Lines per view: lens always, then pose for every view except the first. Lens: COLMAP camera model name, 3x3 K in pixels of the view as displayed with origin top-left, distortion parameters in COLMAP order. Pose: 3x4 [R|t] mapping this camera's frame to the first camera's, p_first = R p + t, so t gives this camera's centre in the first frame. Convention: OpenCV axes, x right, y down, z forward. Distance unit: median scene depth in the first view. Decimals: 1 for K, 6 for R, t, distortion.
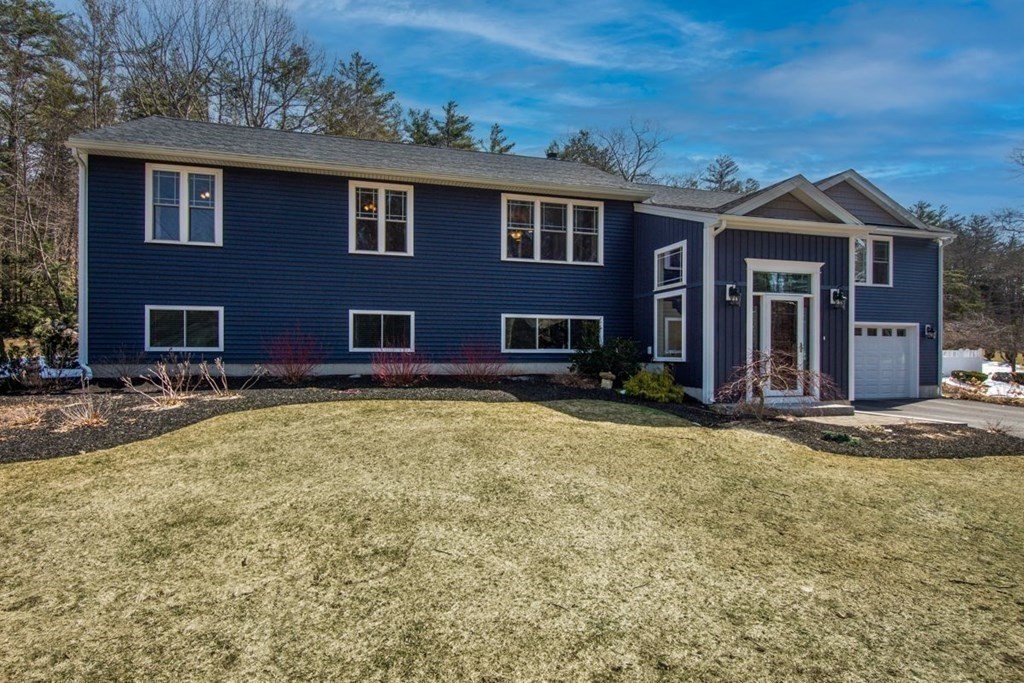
lens RADIAL K [[495.0, 0, 489.1], [0, 495.0, 352.8], [0, 0, 1]] dist [0.000231, 0.000124]
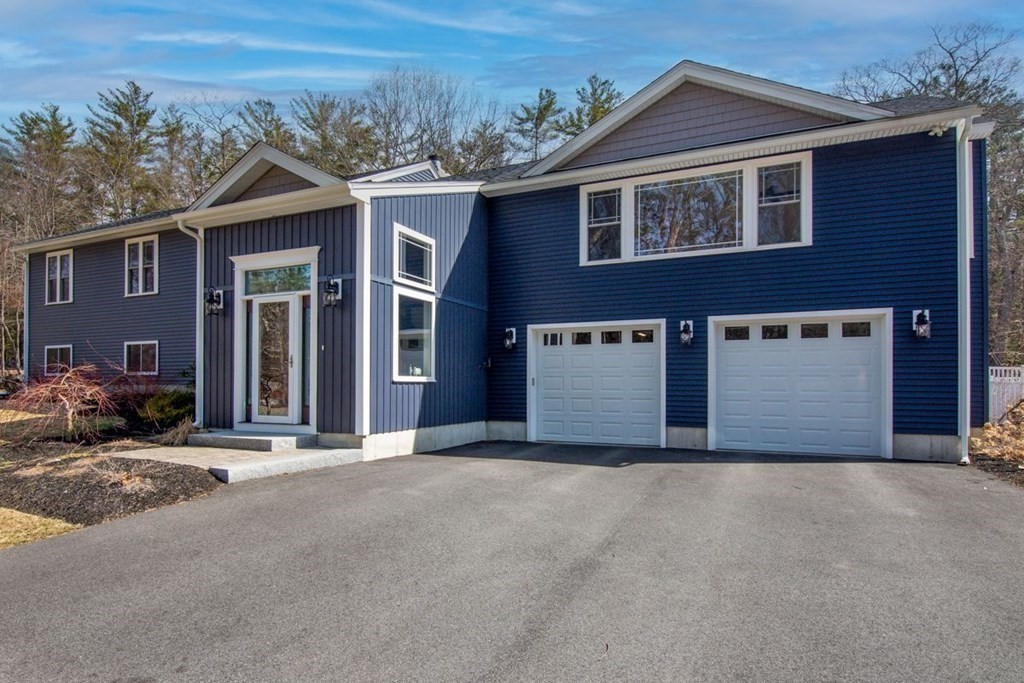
lens RADIAL K [[526.2, 0, 523.4], [0, 526.2, 383.2], [0, 0, 1]] dist [0.003615, 0.000632]
pose [[0.802110, -0.004503, -0.597159, 1.293462], [0.000465, 0.999976, -0.006915, 0.027437], [0.597176, 0.005268, 0.802093, 0.513445]]
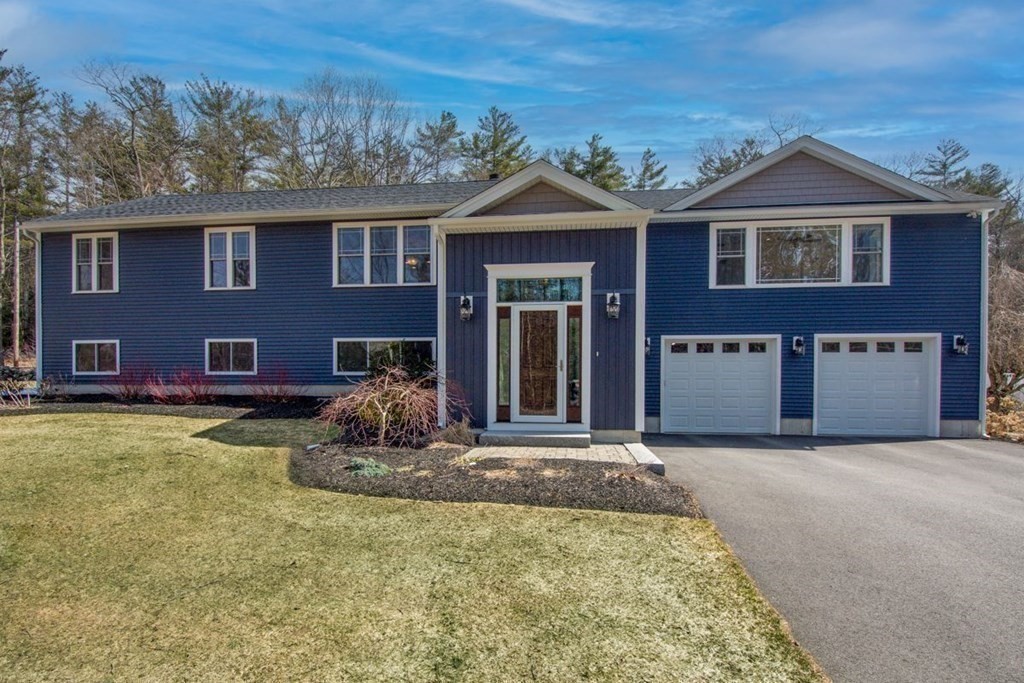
lens RADIAL K [[469.6, 0, 513.7], [0, 469.6, 388.3], [0, 0, 1]] dist [-0.003747, -0.001523]
pose [[0.936546, 0.003813, -0.350524, 0.764996], [0.000834, 0.999914, 0.013103, 0.015368], [0.350543, -0.012564, 0.936462, 0.209696]]
